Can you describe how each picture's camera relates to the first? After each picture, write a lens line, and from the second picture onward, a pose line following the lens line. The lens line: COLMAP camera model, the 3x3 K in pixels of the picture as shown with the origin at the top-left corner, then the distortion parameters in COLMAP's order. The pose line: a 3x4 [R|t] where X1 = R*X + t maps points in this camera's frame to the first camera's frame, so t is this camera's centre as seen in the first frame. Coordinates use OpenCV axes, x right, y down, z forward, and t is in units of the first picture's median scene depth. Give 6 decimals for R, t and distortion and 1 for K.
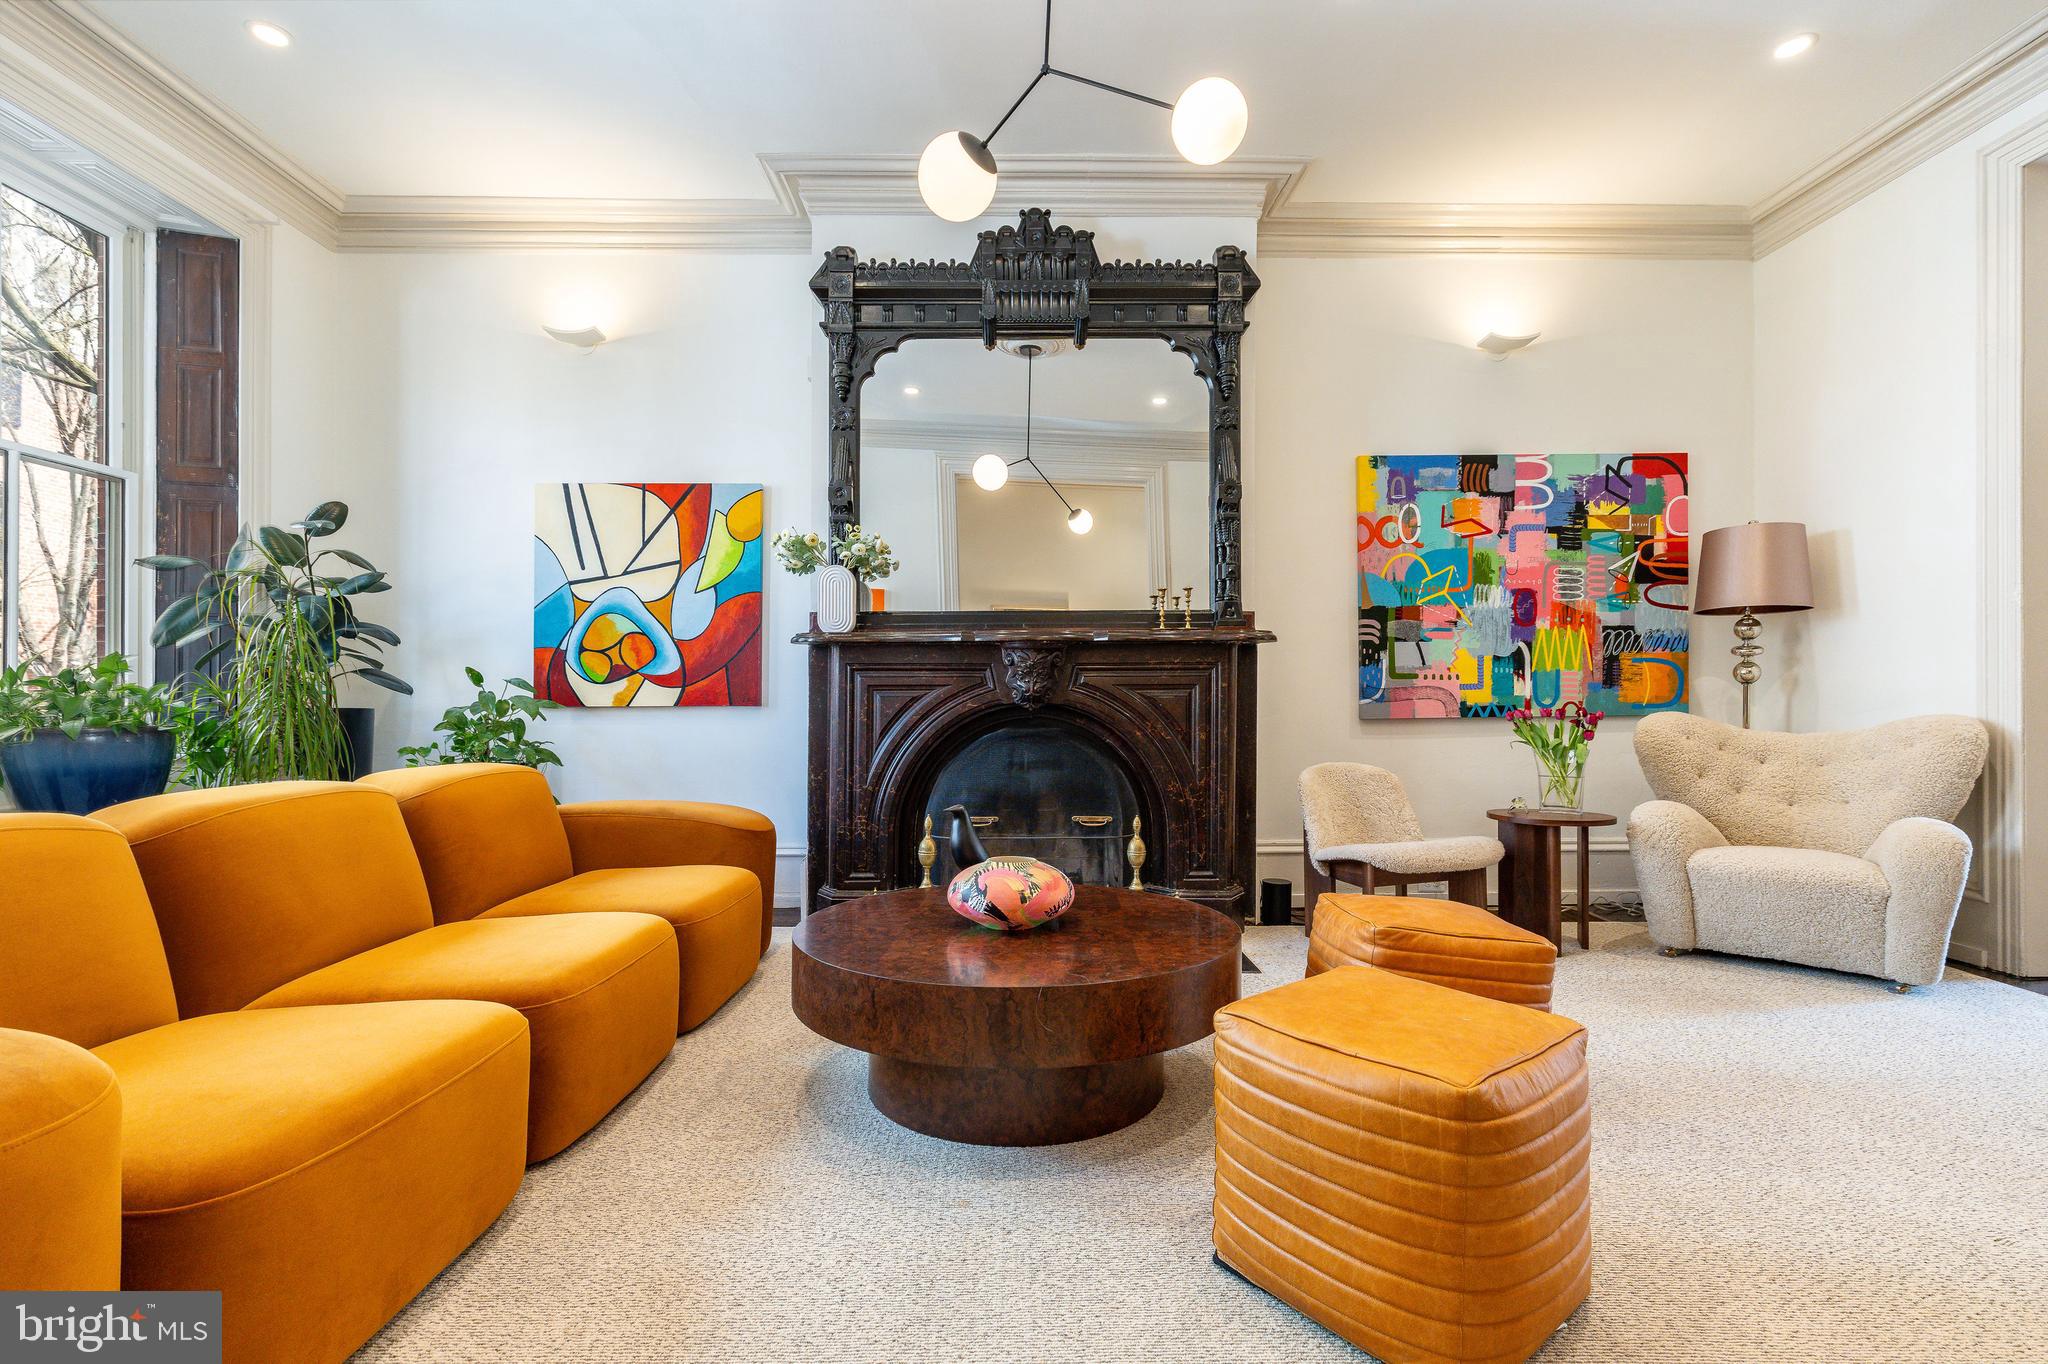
lens RADIAL K [[920.5, 0, 1019.9], [0, 920.5, 691.7], [0, 0, 1]] dist [0.003437, -0.000153]
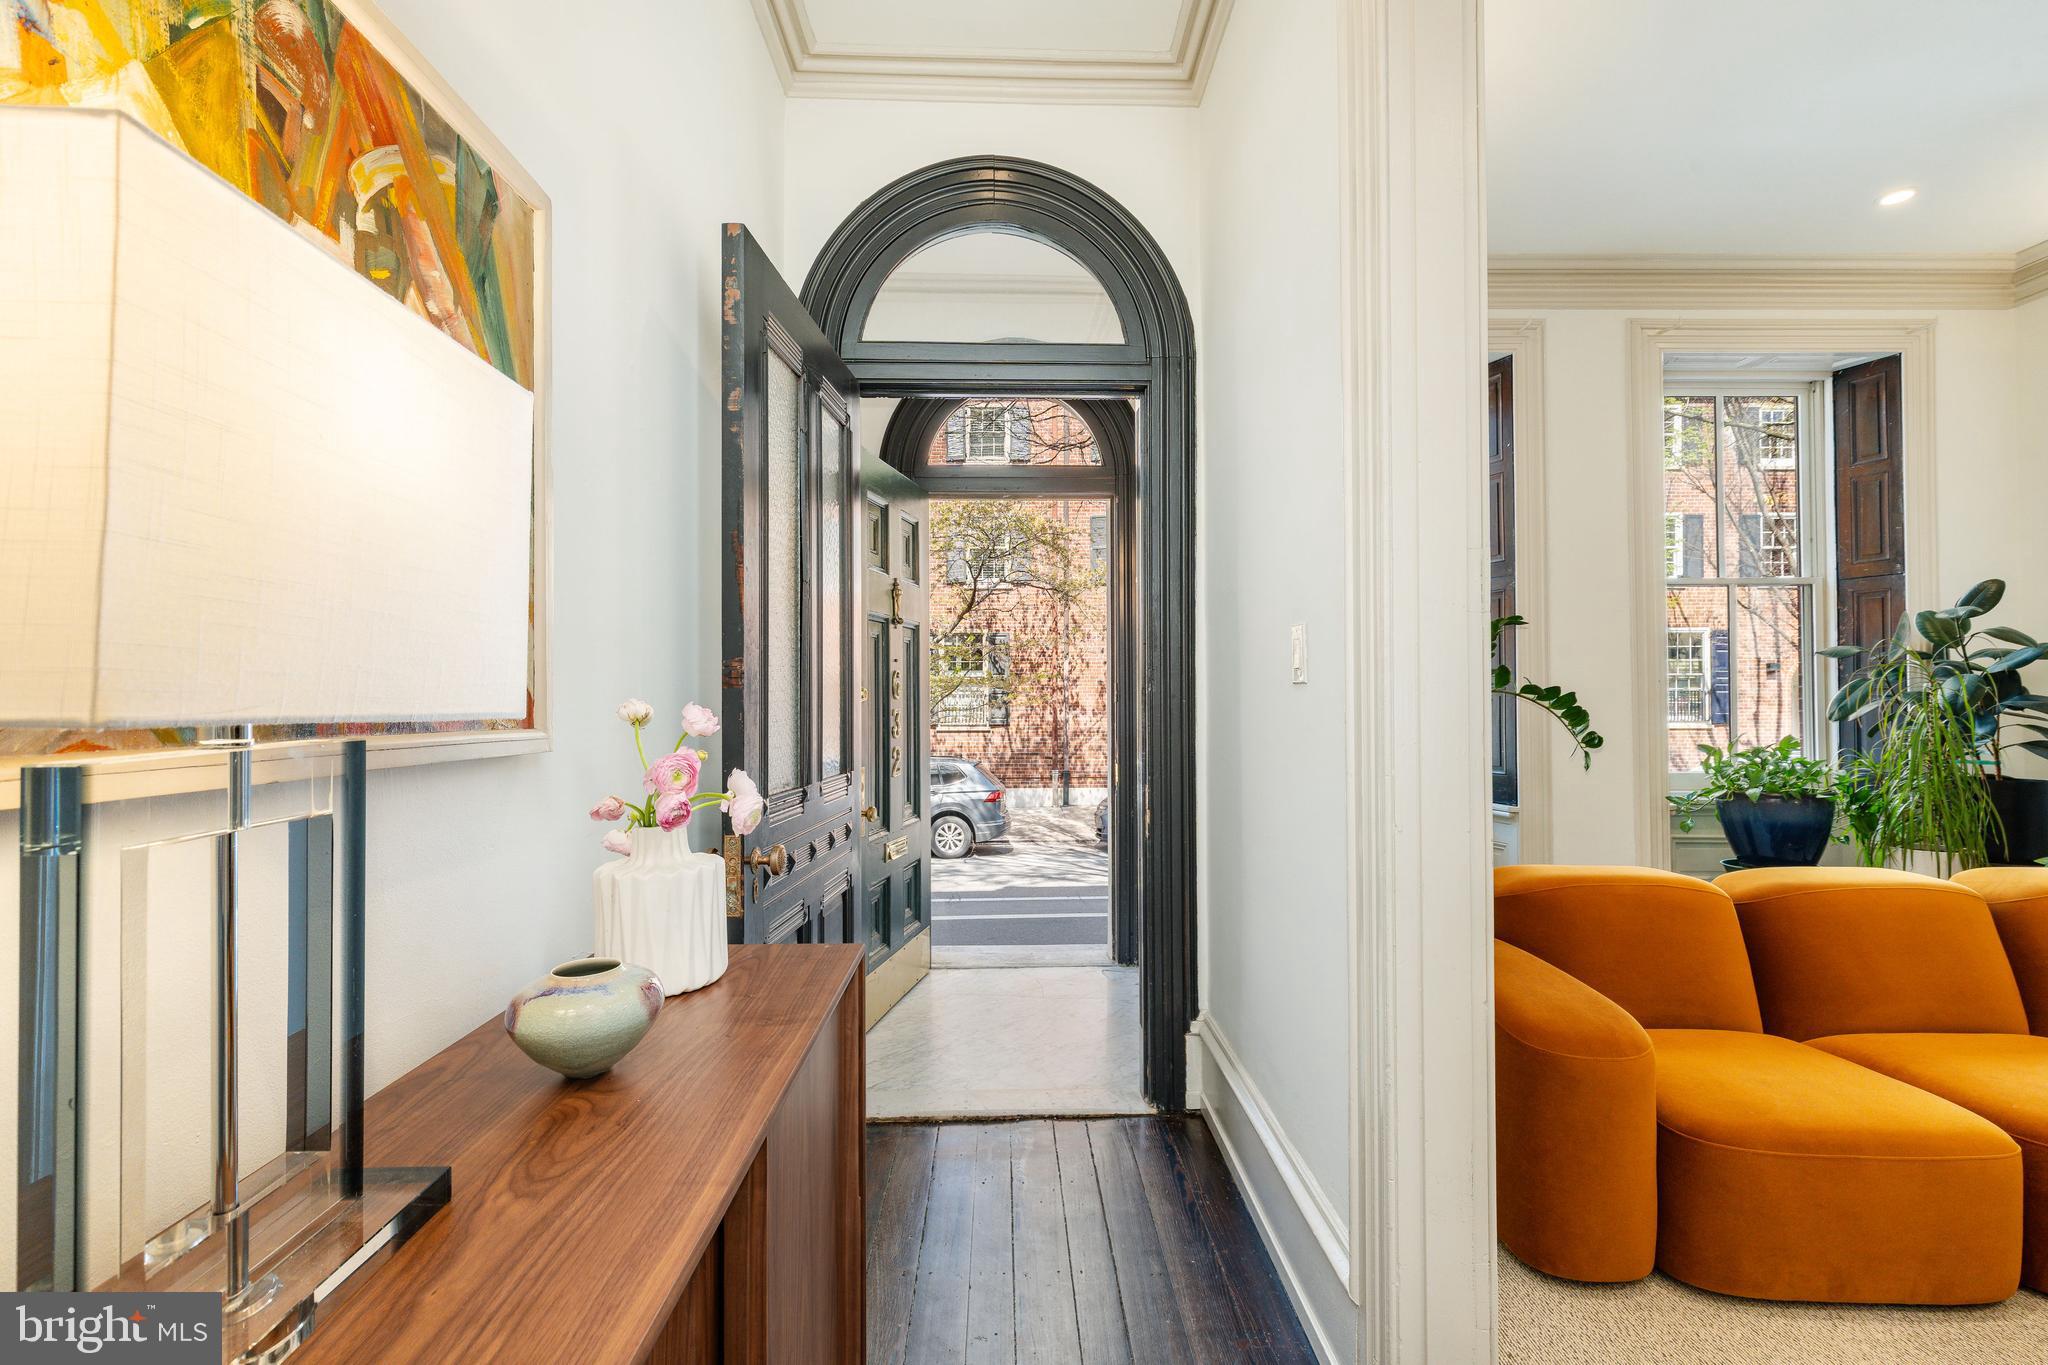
lens RADIAL K [[925.4, 0, 1027.5], [0, 925.4, 679.8], [0, 0, 1]] dist [0.006869, -0.001397]
pose [[0.031760, -0.013874, -0.999399, 0.252725], [0.006013, 0.999888, -0.013689, -0.090637], [0.999477, -0.005575, 0.031840, -0.097547]]
